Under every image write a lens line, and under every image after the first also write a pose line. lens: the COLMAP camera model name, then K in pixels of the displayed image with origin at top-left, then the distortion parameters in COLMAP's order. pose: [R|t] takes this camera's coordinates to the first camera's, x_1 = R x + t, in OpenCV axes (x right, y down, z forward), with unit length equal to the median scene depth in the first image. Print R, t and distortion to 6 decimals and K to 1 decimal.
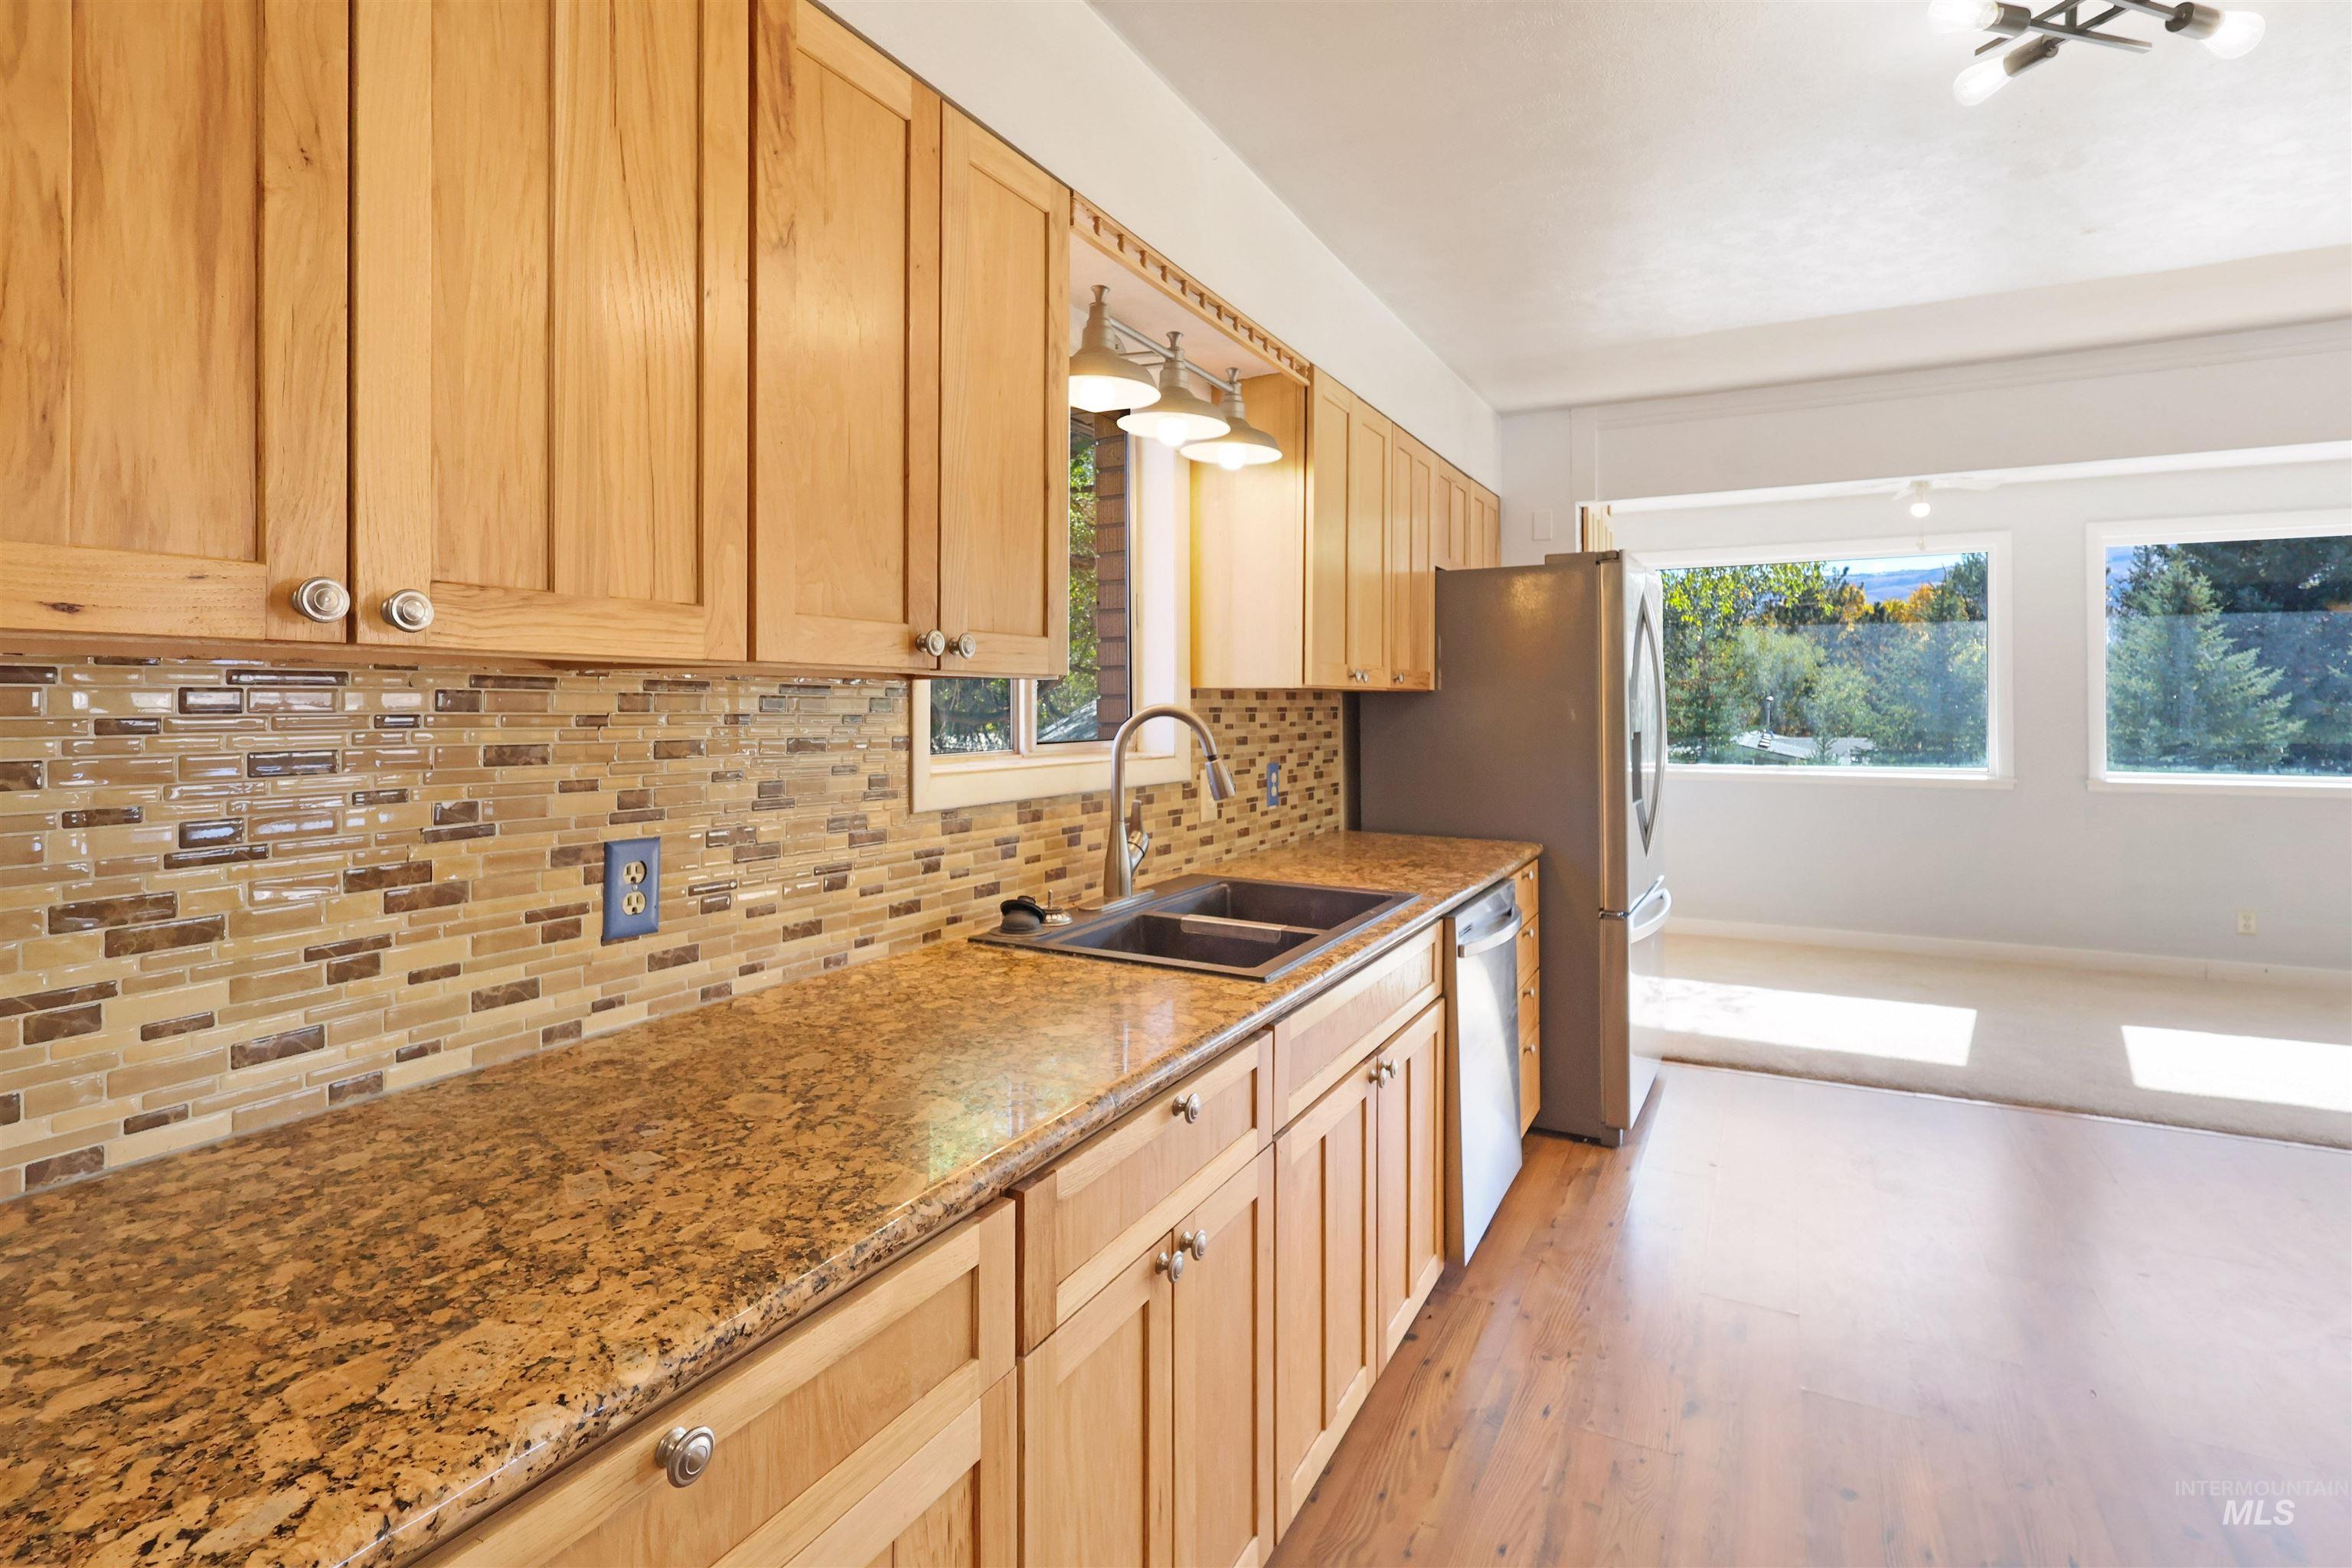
lens RADIAL K [[1108.2, 0, 1163.8], [0, 1108.2, 701.6], [0, 0, 1]] dist [0.001385, 0.001031]
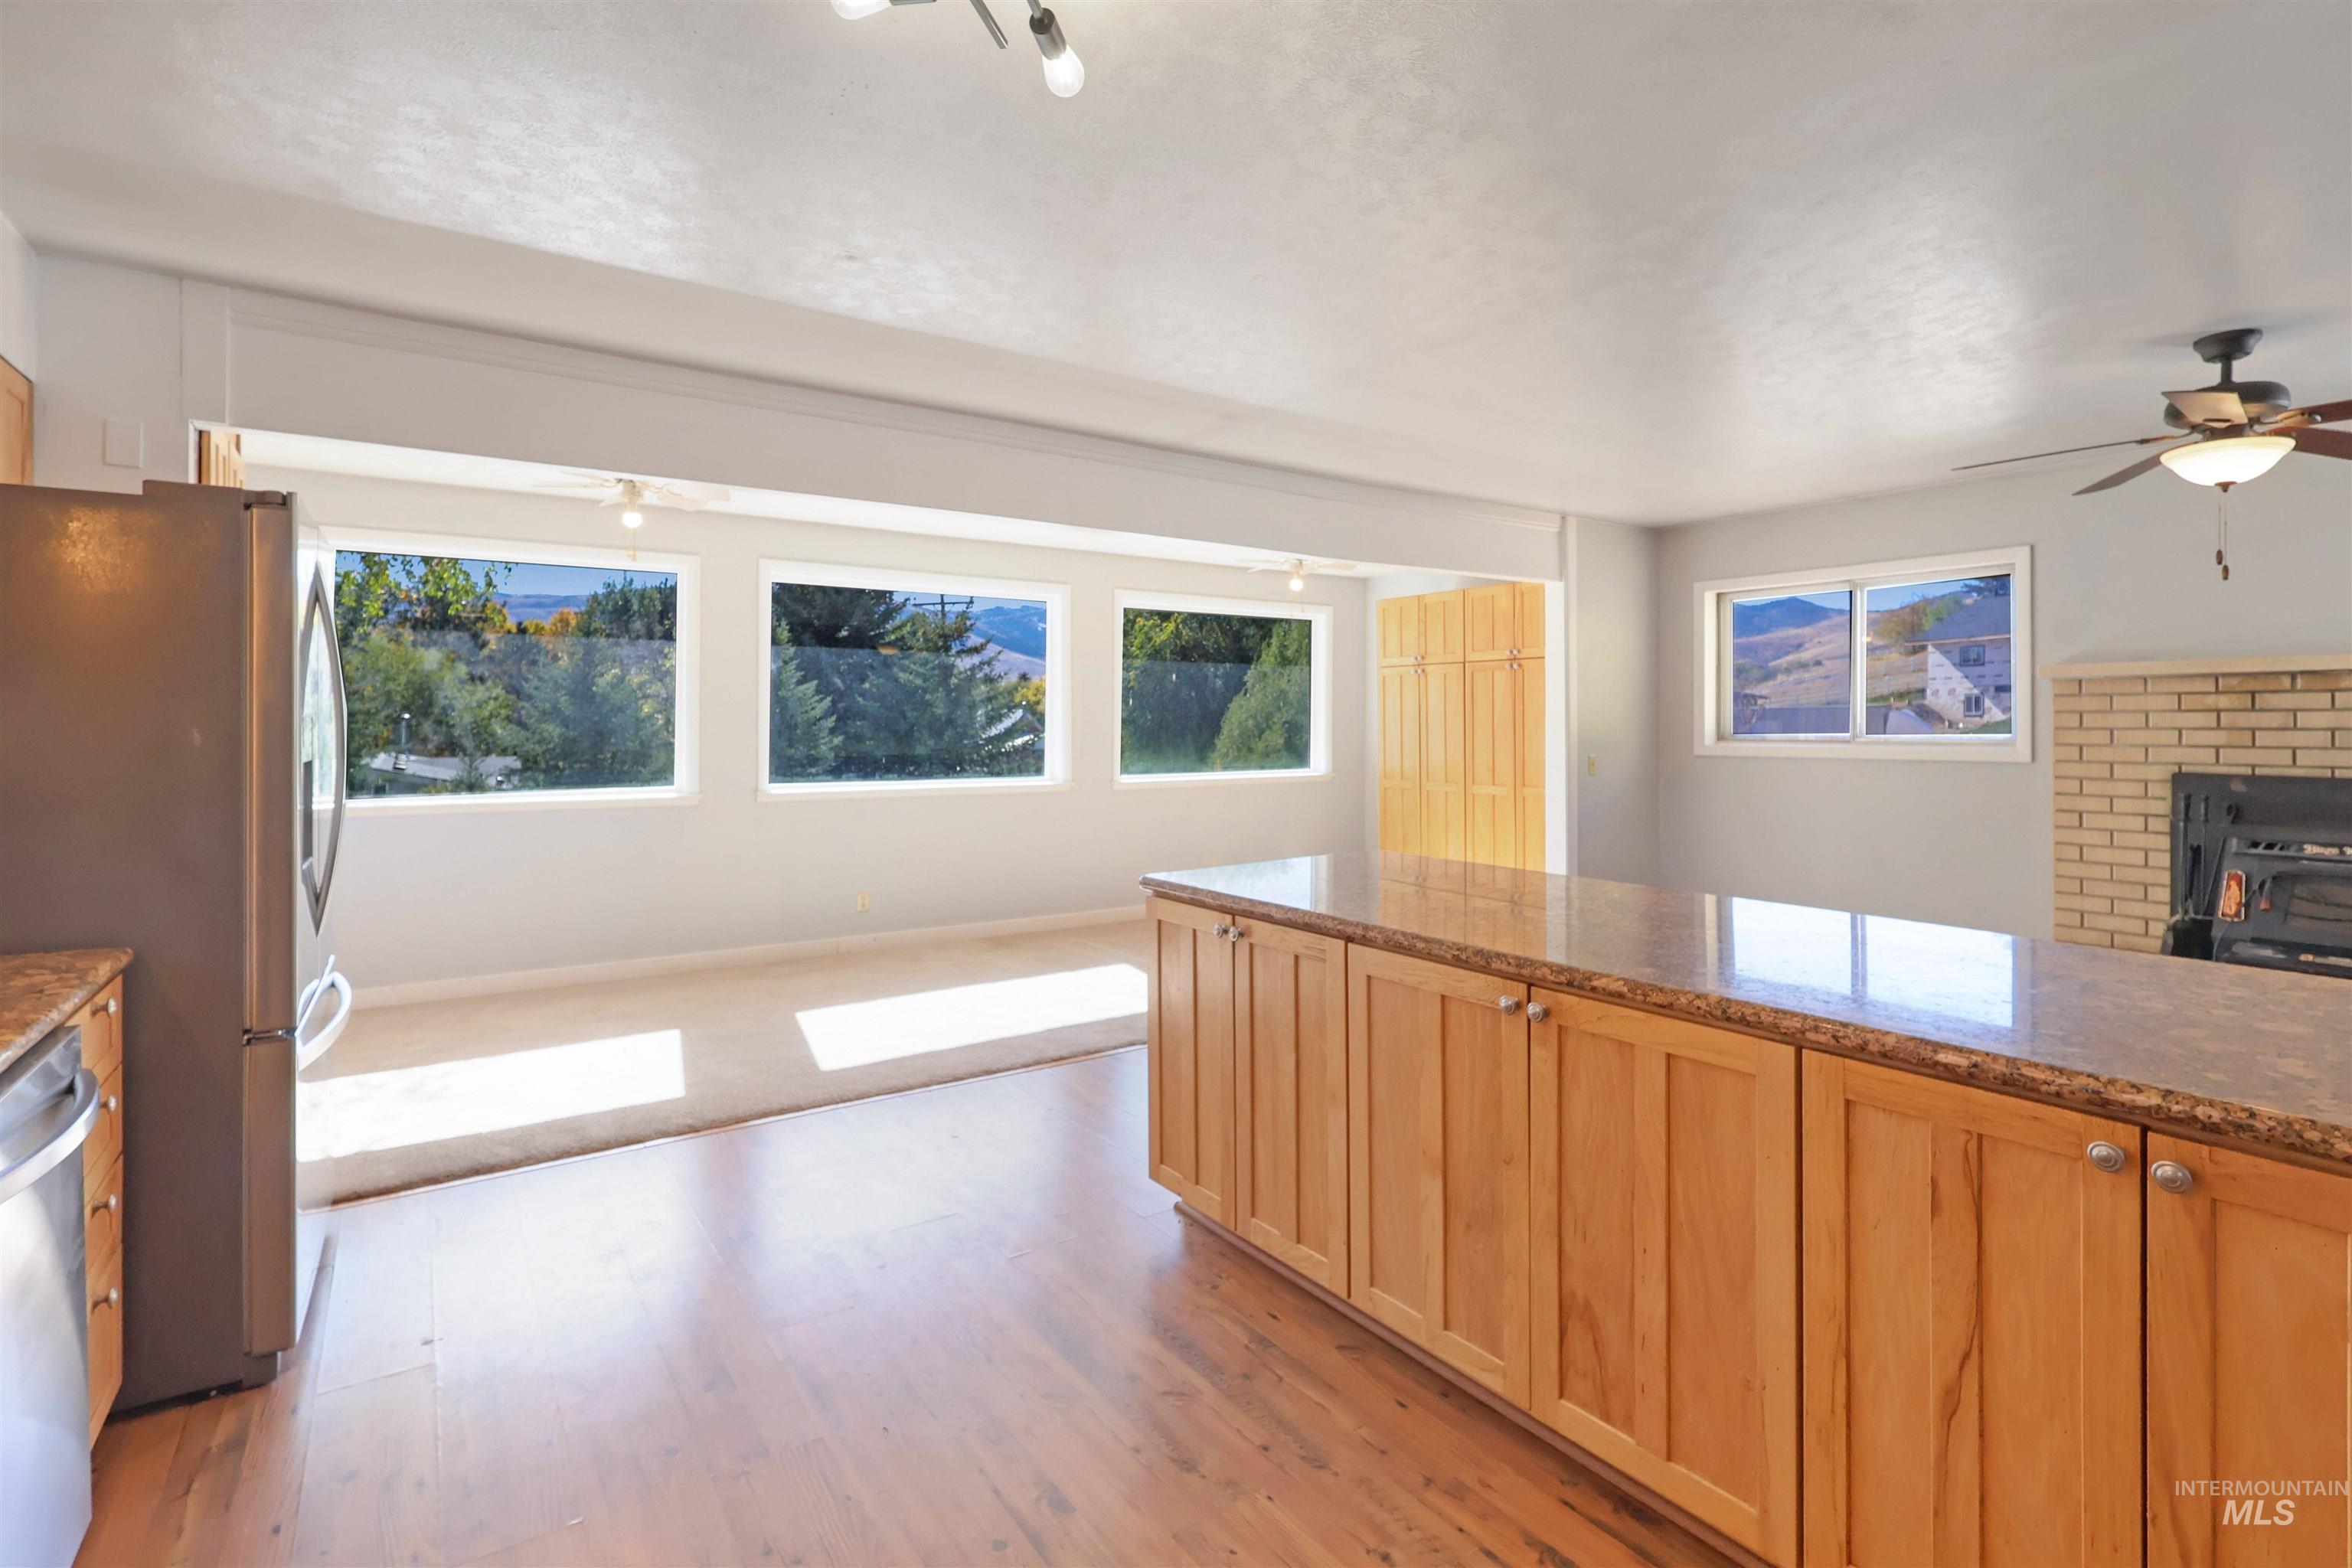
lens RADIAL K [[1108.2, 0, 1176.9], [0, 1108.2, 717.1], [0, 0, 1]] dist [0.001385, 0.001031]
pose [[0.442744, 0.007214, 0.896619, 0.044068], [-0.004719, 0.999973, -0.005716, 0.000897], [-0.896636, -0.001700, 0.442766, 0.206101]]
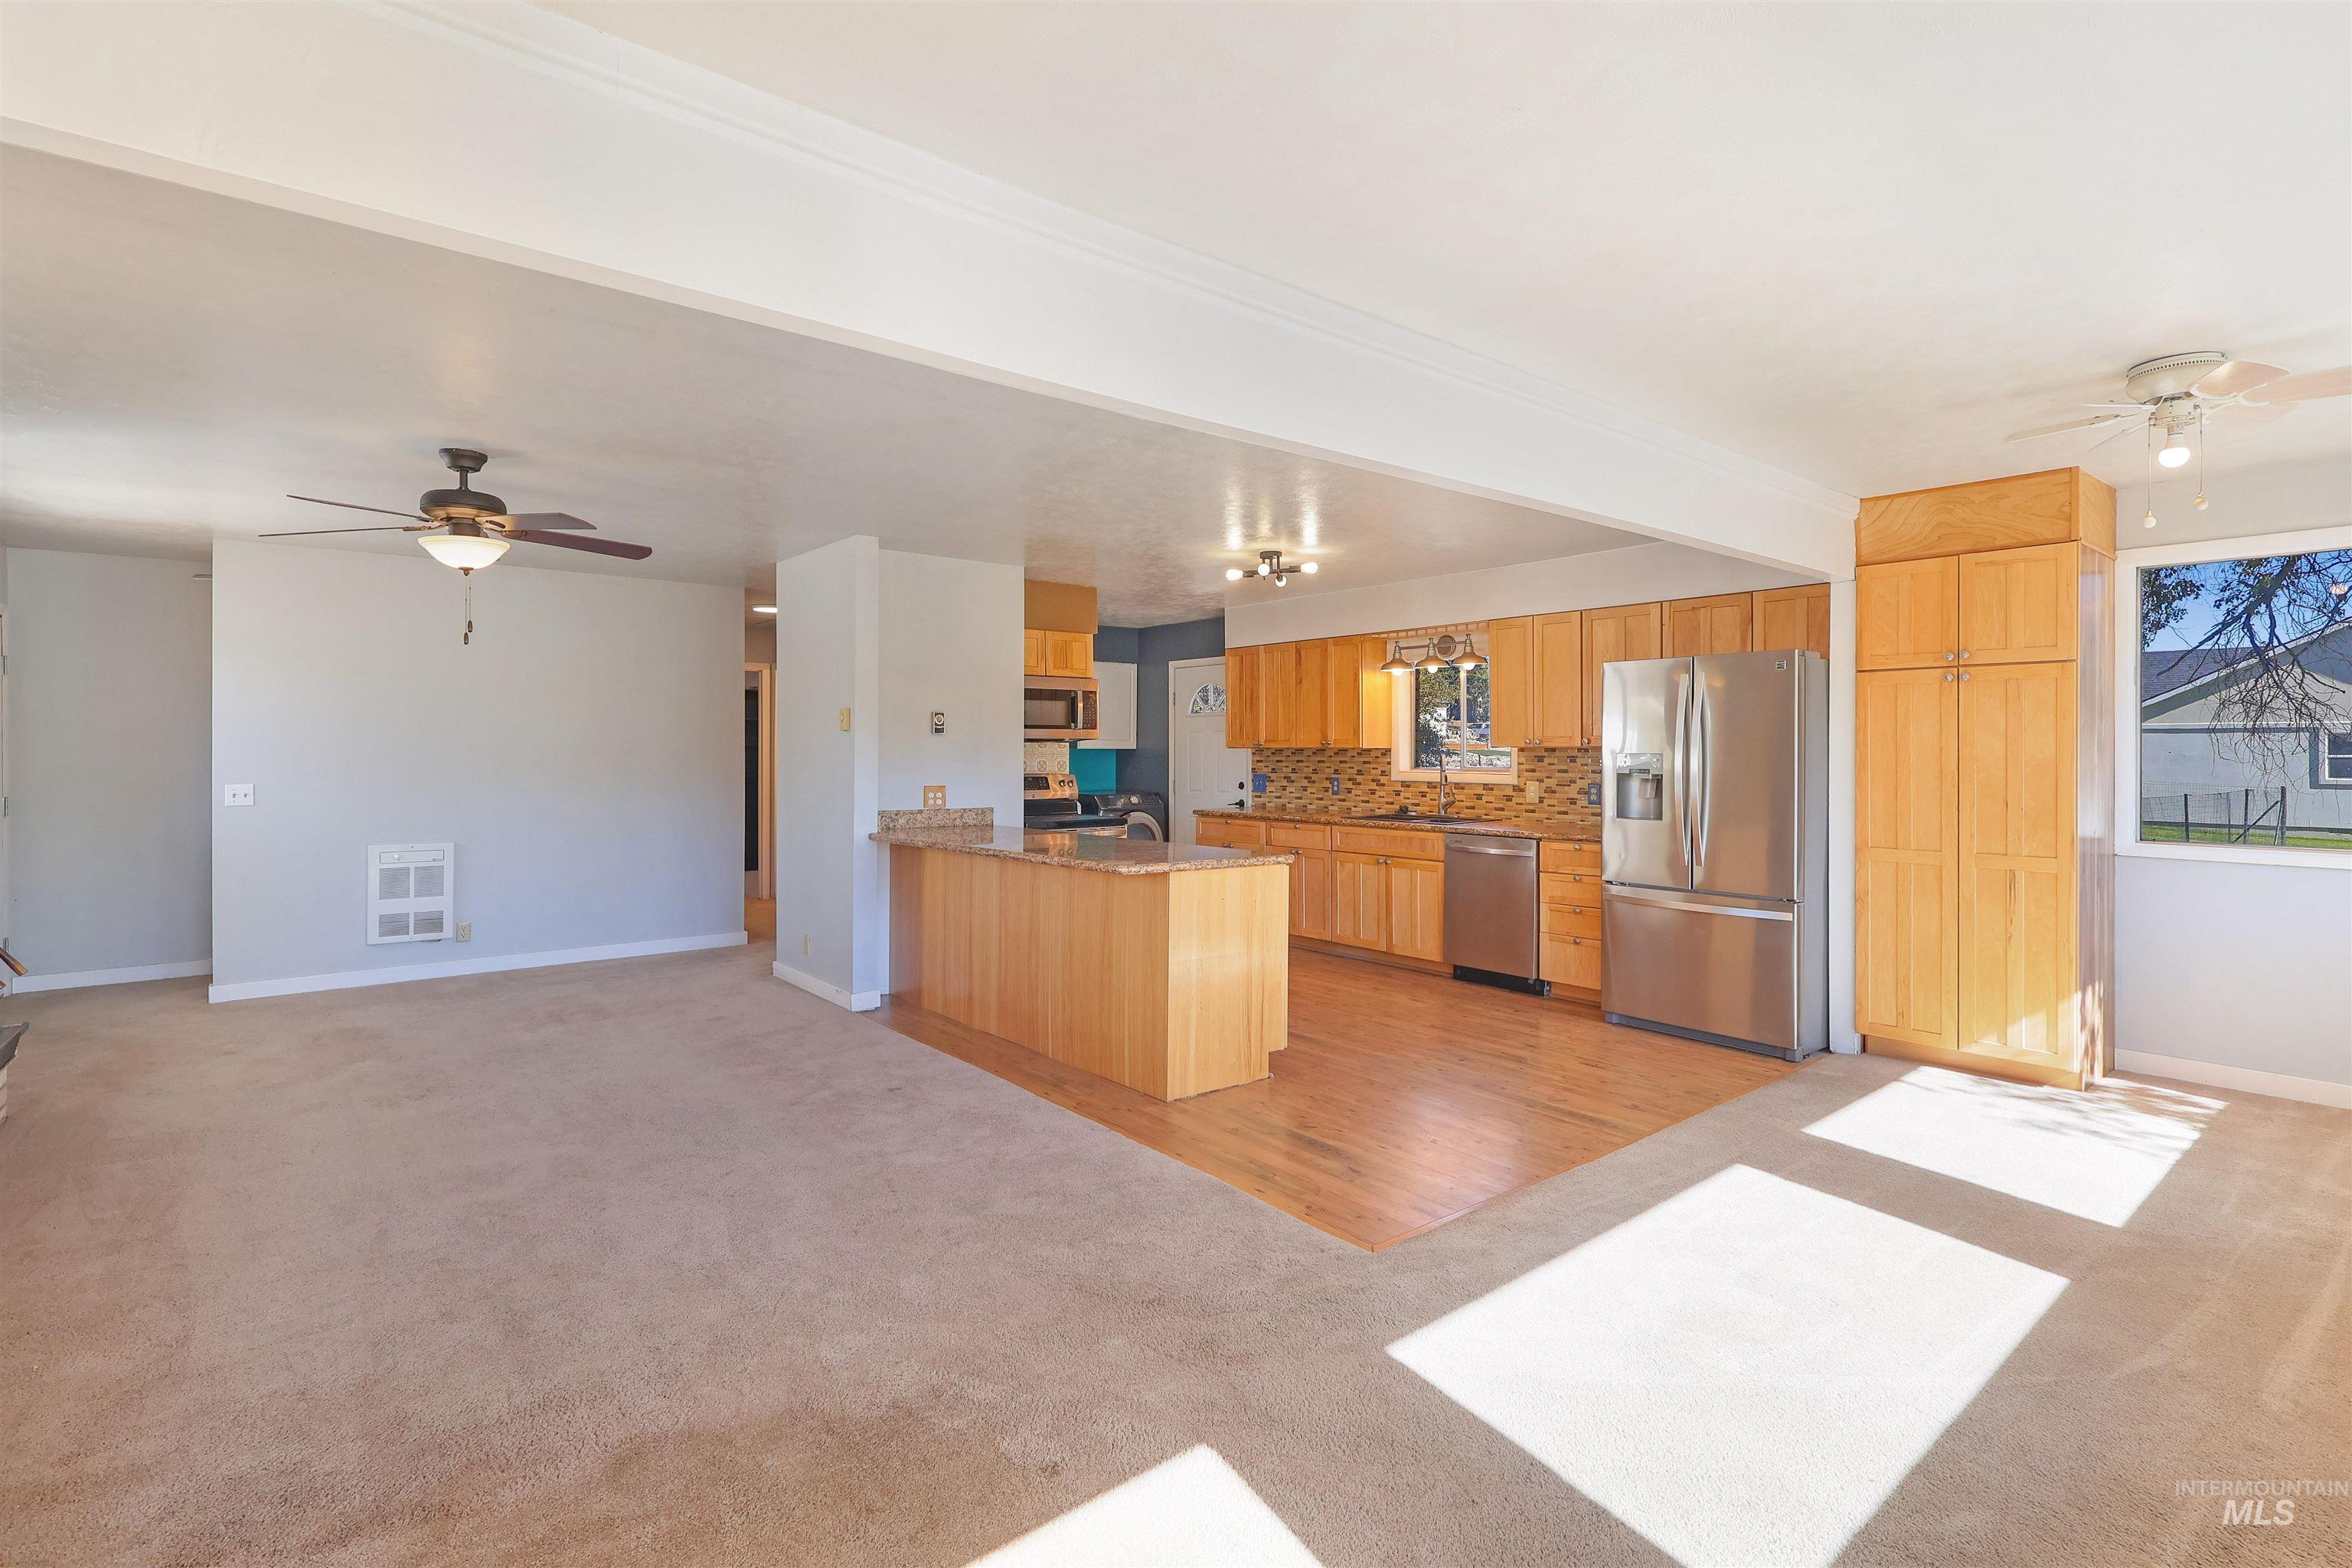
lens RADIAL K [[1108.2, 0, 1170.7], [0, 1108.2, 761.2], [0, 0, 1]] dist [0.001385, 0.001031]
pose [[-0.384270, 0.010581, -0.923160, 2.115080], [0.003852, 0.999944, 0.009858, -0.007308], [0.923213, 0.000232, -0.384290, 0.999608]]
